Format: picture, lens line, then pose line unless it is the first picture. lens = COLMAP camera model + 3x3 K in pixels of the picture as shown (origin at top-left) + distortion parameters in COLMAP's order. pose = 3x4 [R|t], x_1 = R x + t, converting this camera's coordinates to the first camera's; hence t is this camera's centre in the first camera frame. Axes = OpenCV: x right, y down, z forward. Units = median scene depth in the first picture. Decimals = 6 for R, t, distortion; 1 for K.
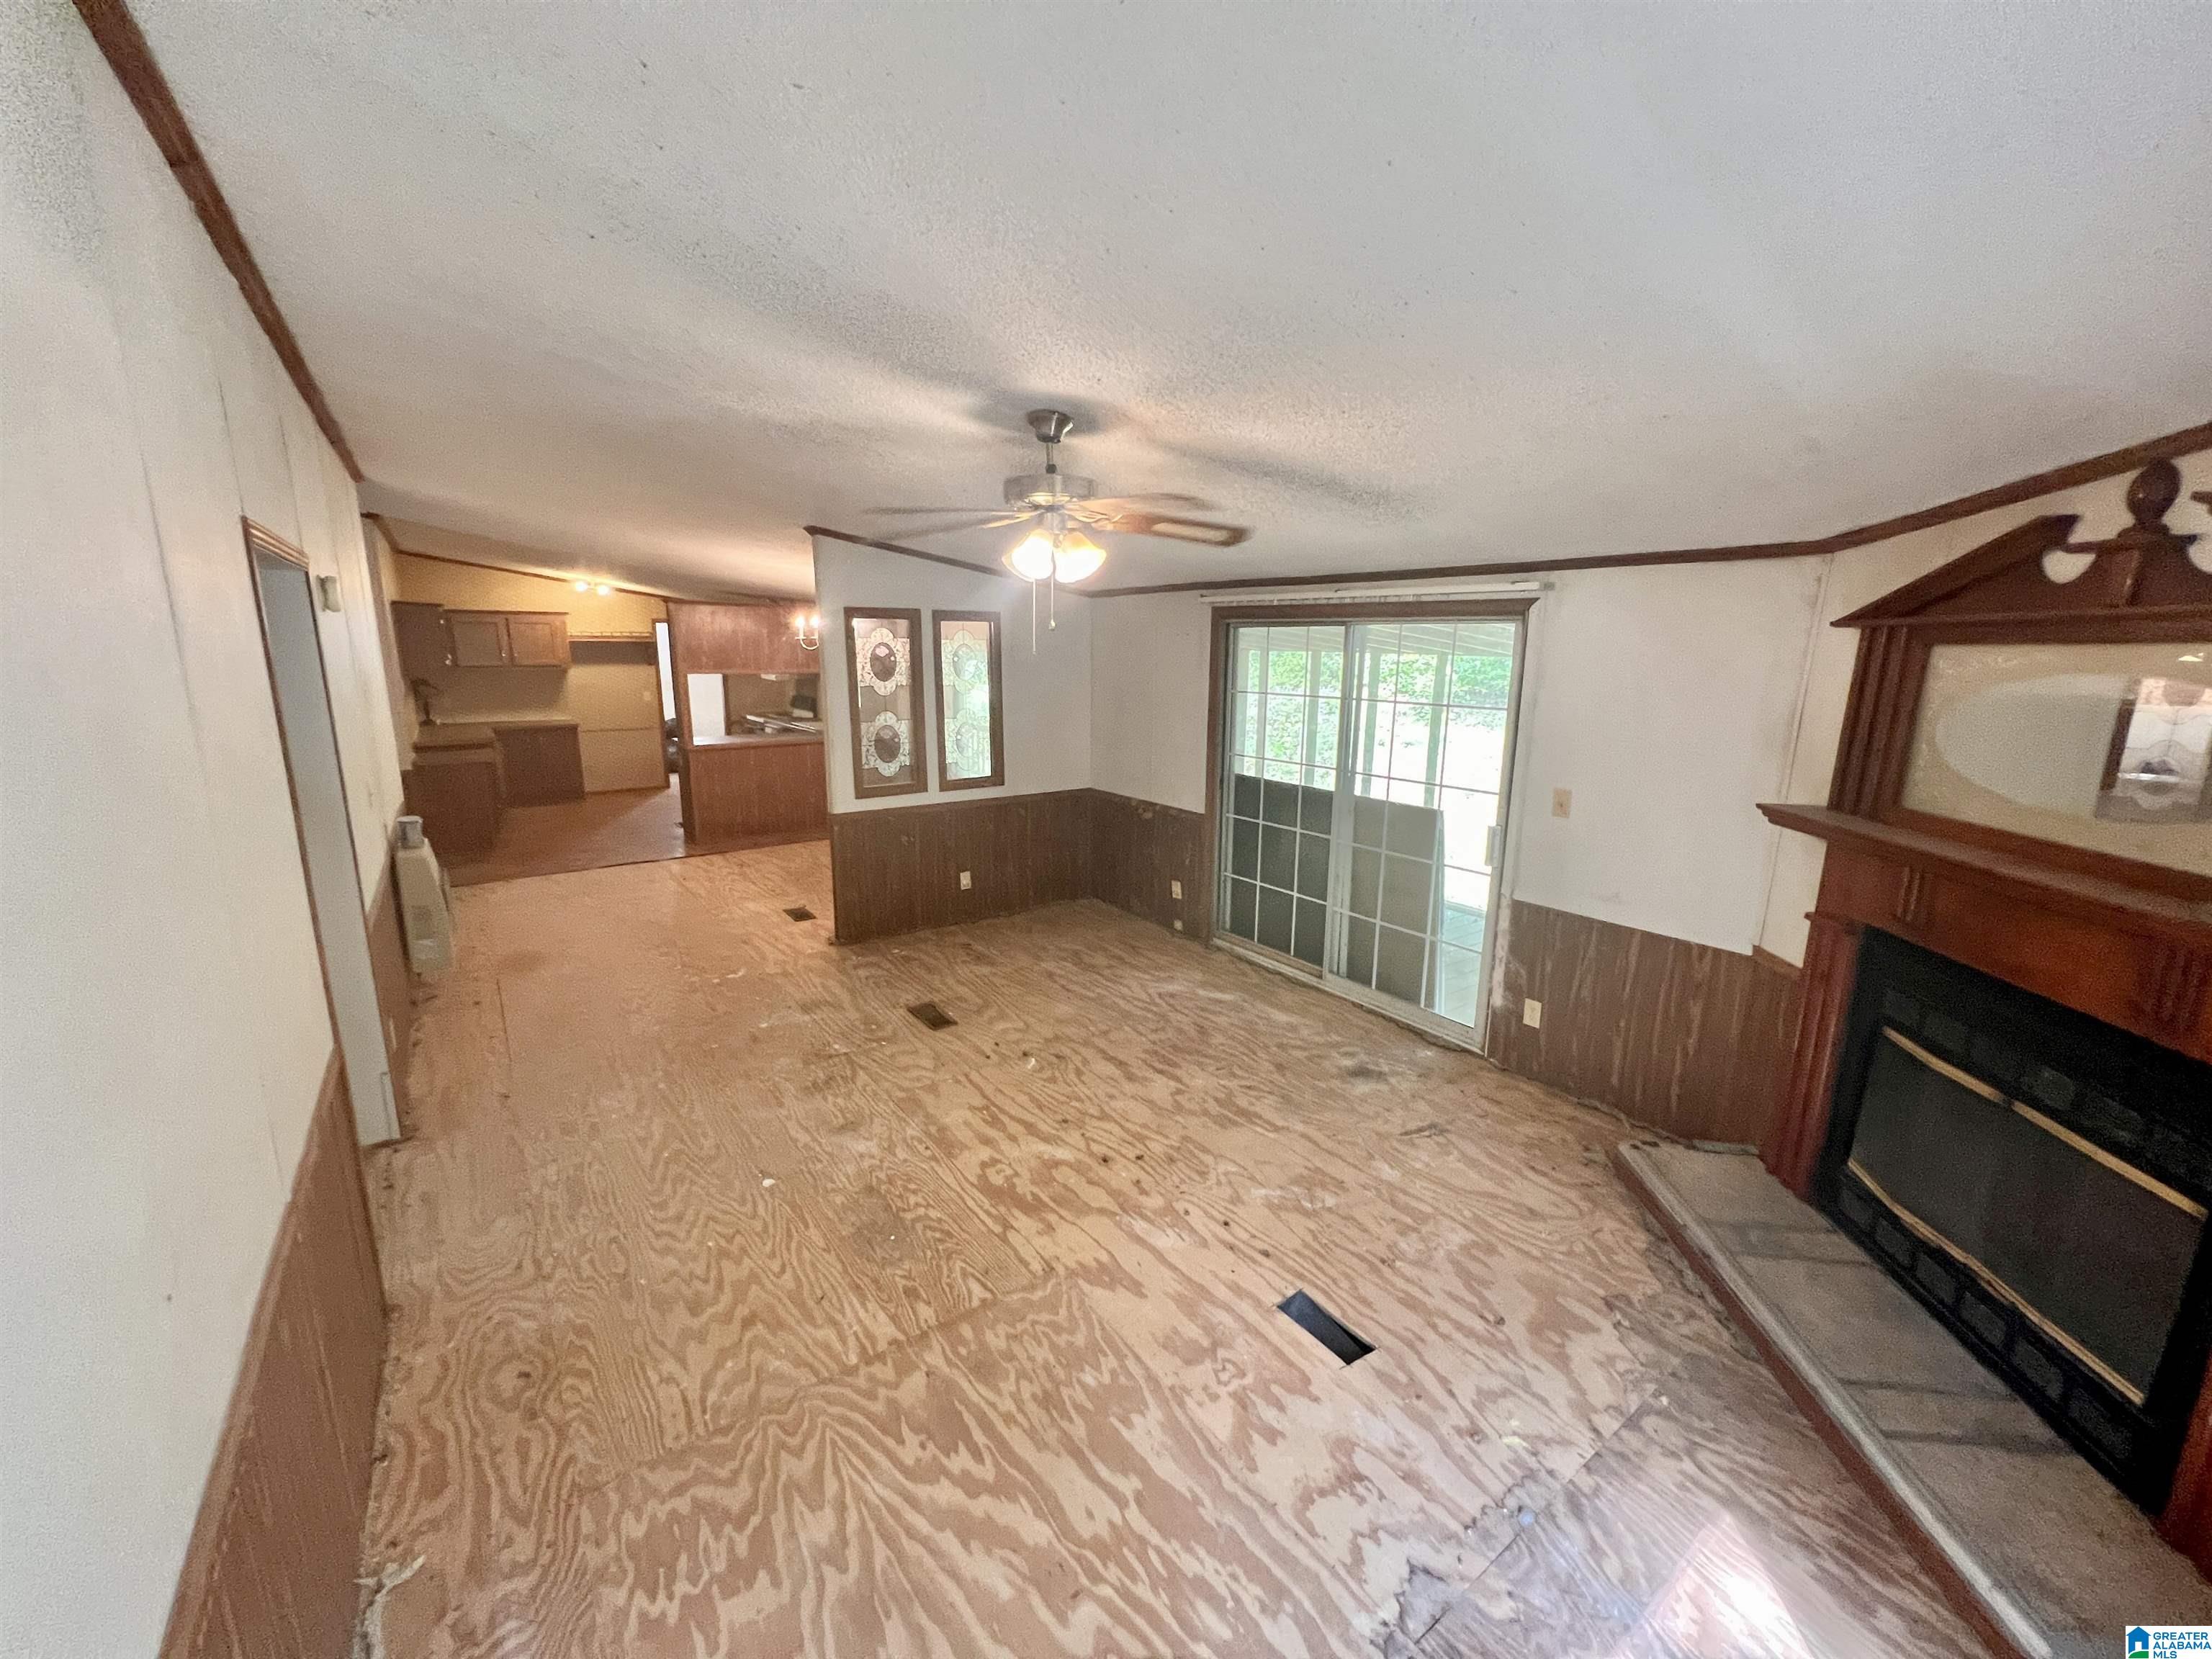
lens RADIAL K [[886.6, 0, 1102.0], [0, 886.6, 830.2], [0, 0, 1]] dist [0.001665, 0.000004]
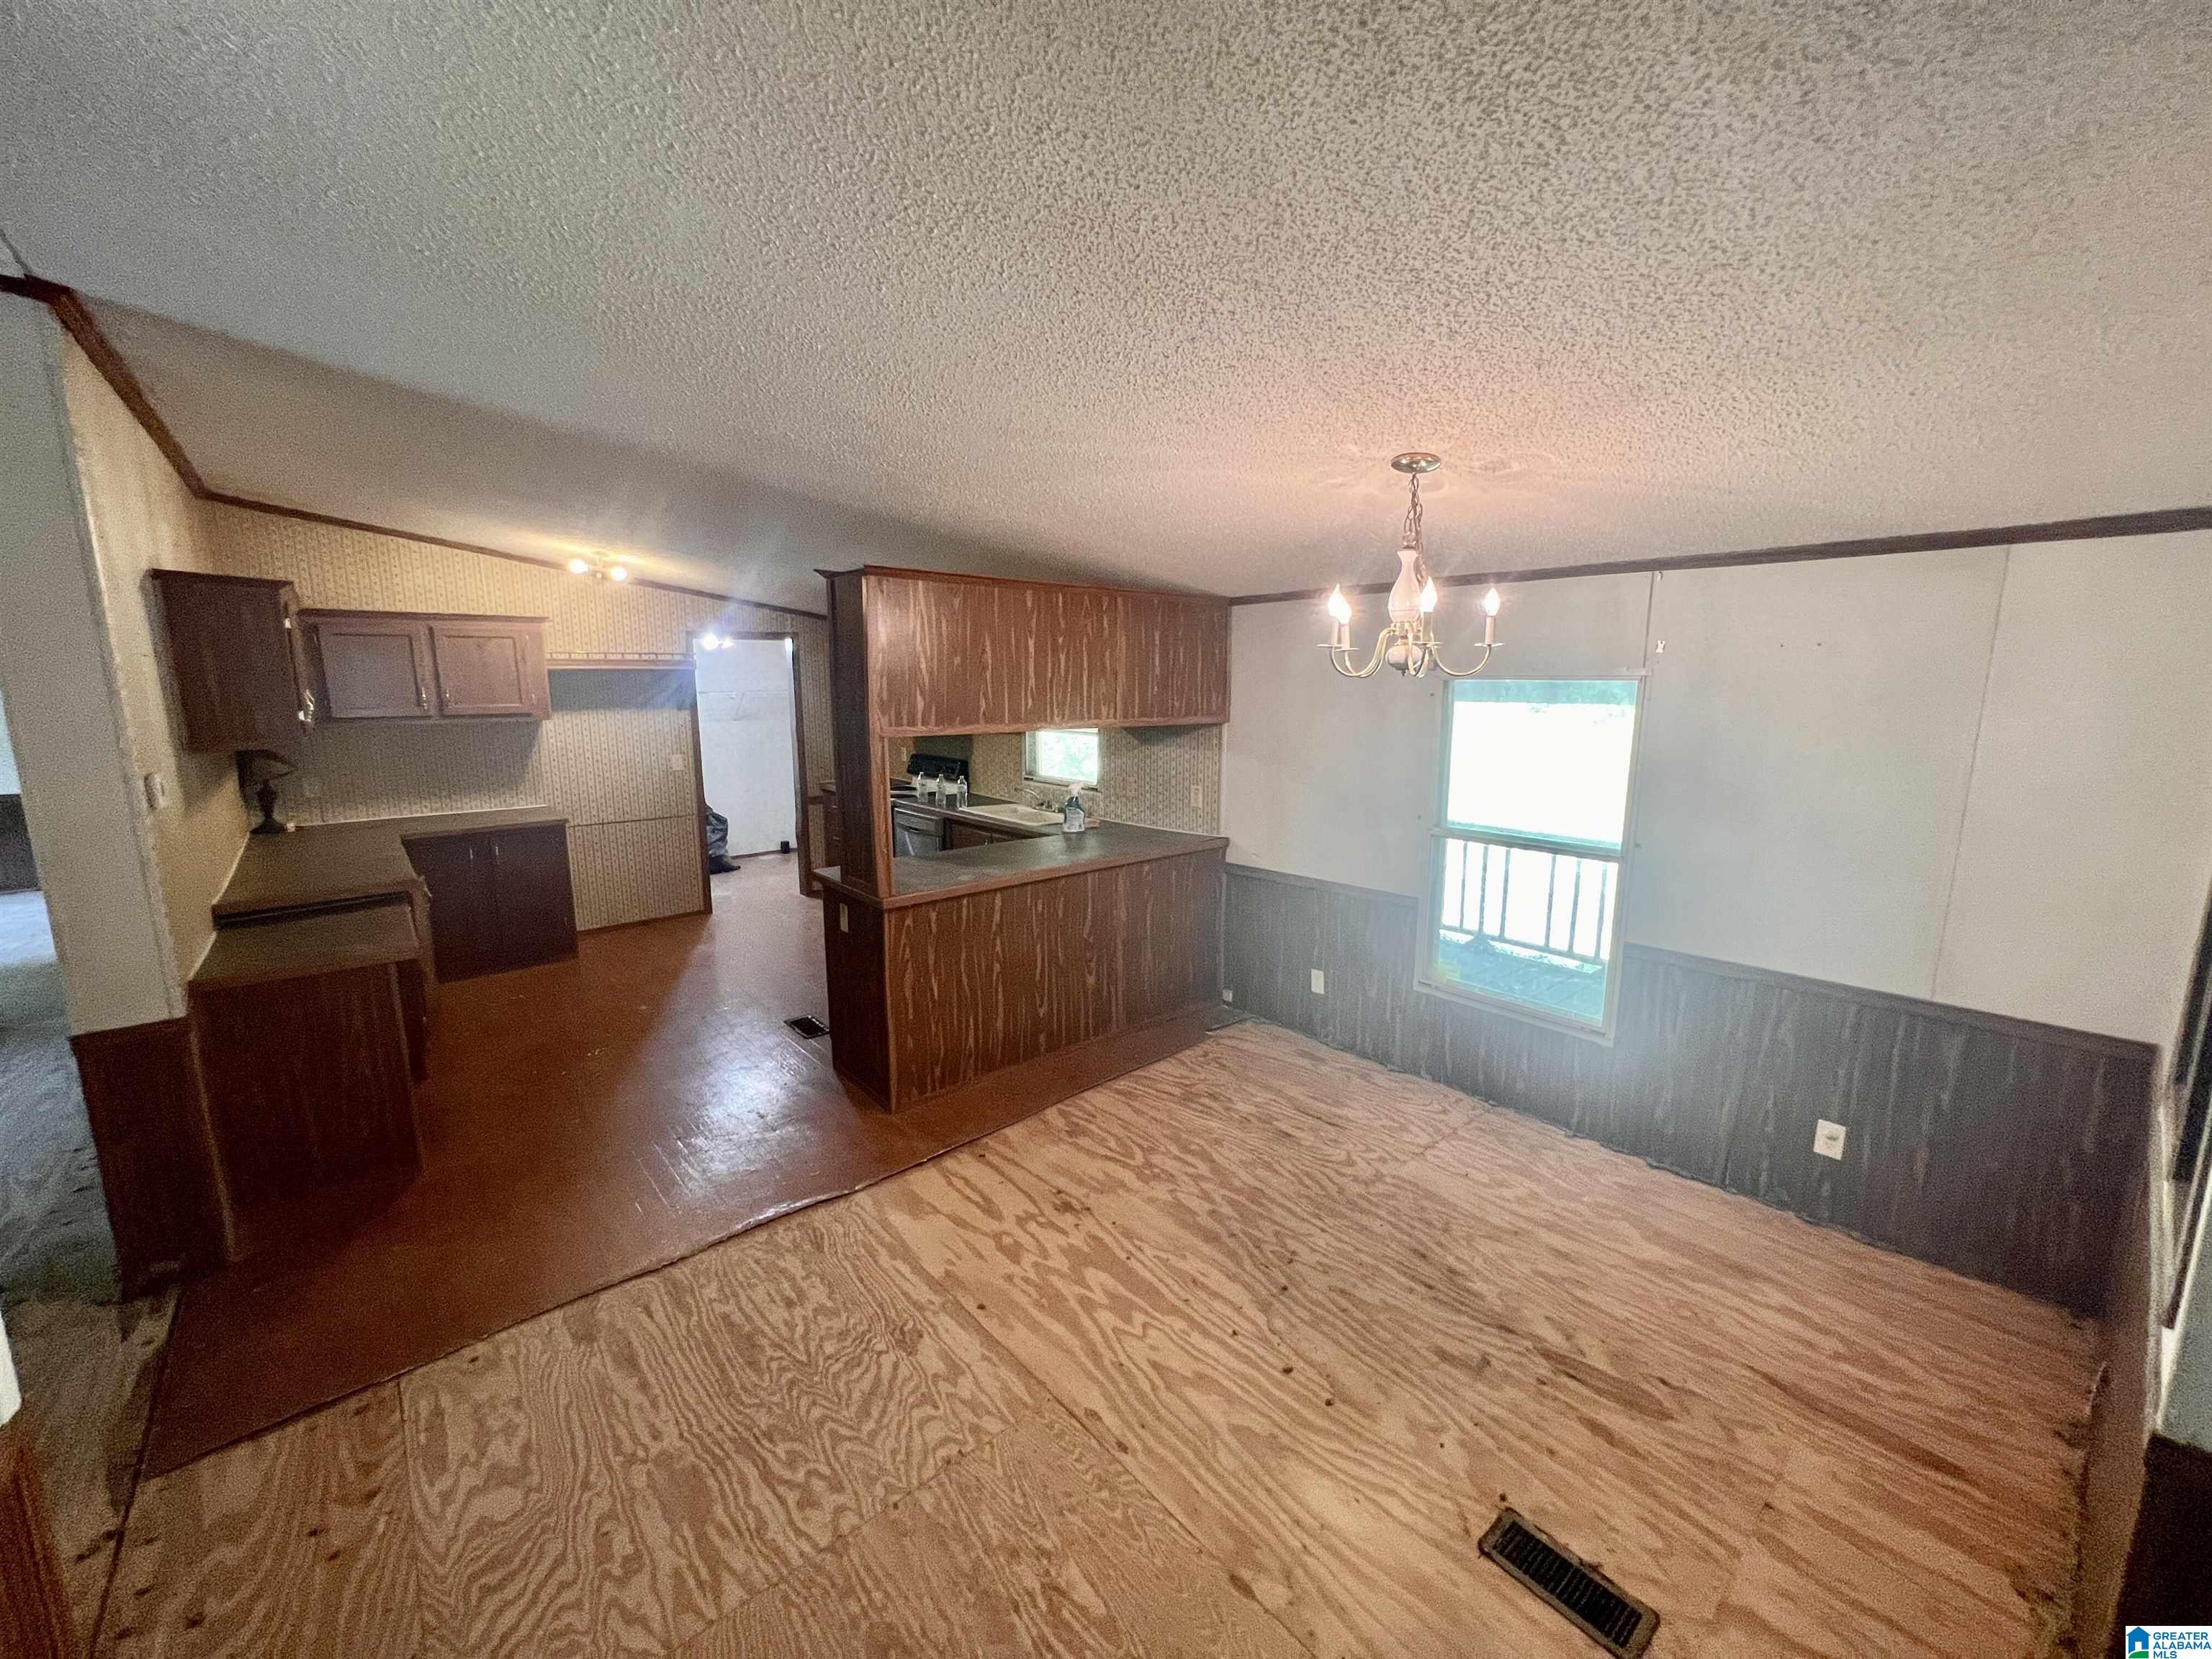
lens RADIAL K [[886.6, 0, 1108.0], [0, 886.6, 831.8], [0, 0, 1]] dist [0.001665, 0.000004]
pose [[0.996127, -0.024357, 0.084487, -0.302281], [0.026940, 0.999200, -0.029563, -0.086678], [-0.083699, 0.031725, 0.995986, 0.424204]]
